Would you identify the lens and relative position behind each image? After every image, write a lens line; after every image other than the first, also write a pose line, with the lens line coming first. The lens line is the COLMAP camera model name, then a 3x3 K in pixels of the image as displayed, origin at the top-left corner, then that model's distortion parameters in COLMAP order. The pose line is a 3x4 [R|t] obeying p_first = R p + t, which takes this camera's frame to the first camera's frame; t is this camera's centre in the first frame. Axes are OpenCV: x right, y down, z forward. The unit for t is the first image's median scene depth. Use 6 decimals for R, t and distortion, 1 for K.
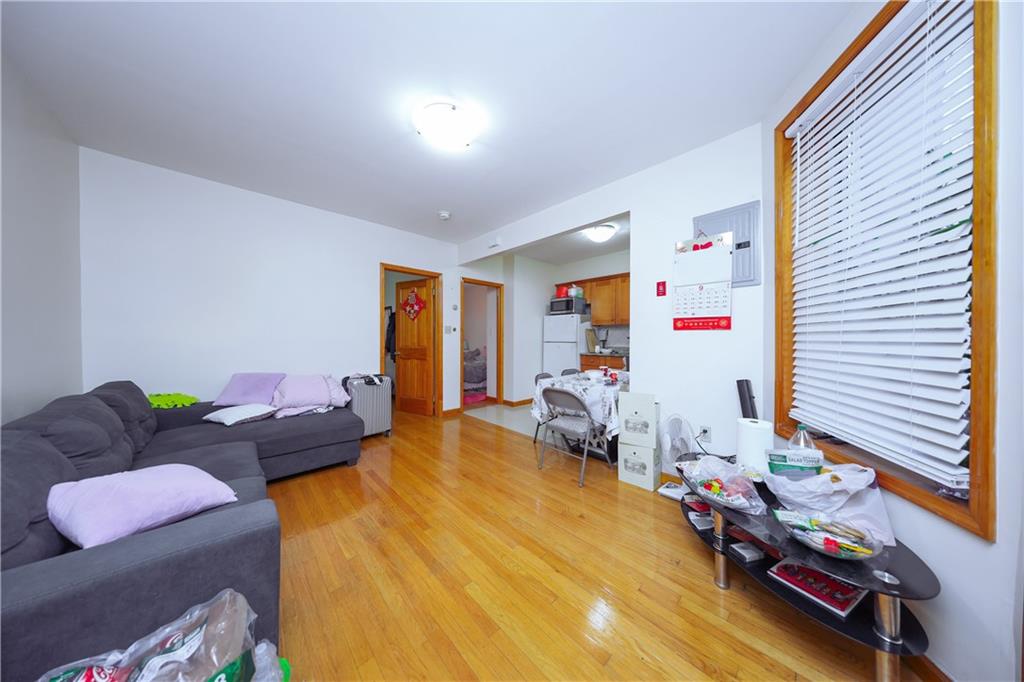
lens RADIAL K [[298.9, 0, 512.0], [0, 298.9, 341.0], [0, 0, 1]] dist [-0.000243, -0.000045]
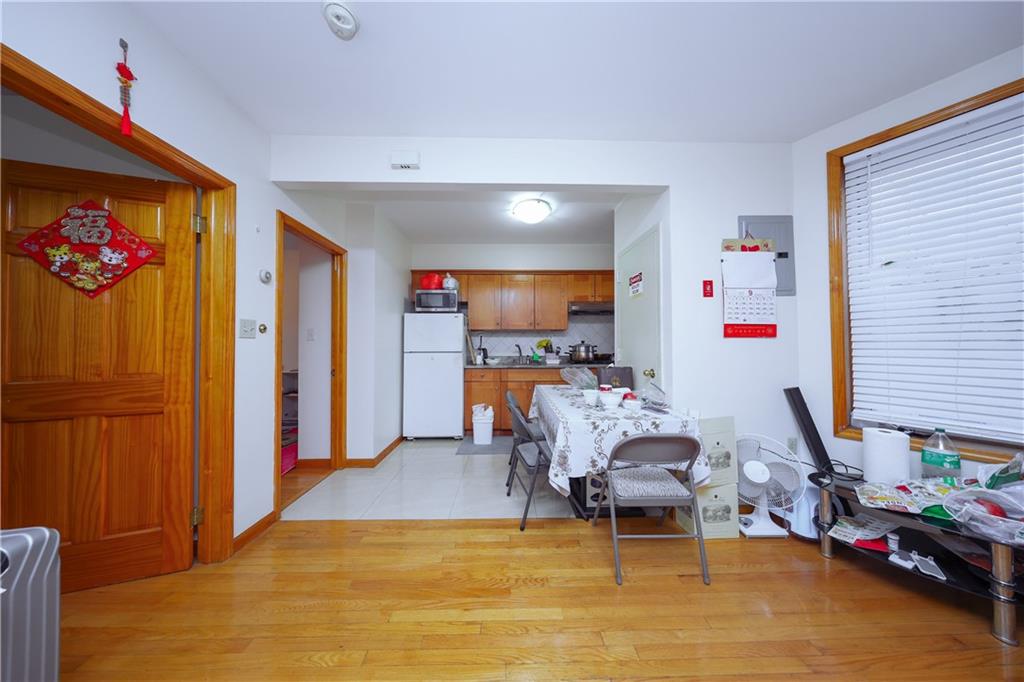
lens RADIAL K [[298.9, 0, 512.0], [0, 298.9, 341.0], [0, 0, 1]] dist [-0.000243, -0.000045]
pose [[0.667464, 0.006082, 0.744617, -0.275292], [0.011796, 0.999755, -0.018740, -0.008818], [-0.744548, 0.021292, 0.667229, 0.463132]]
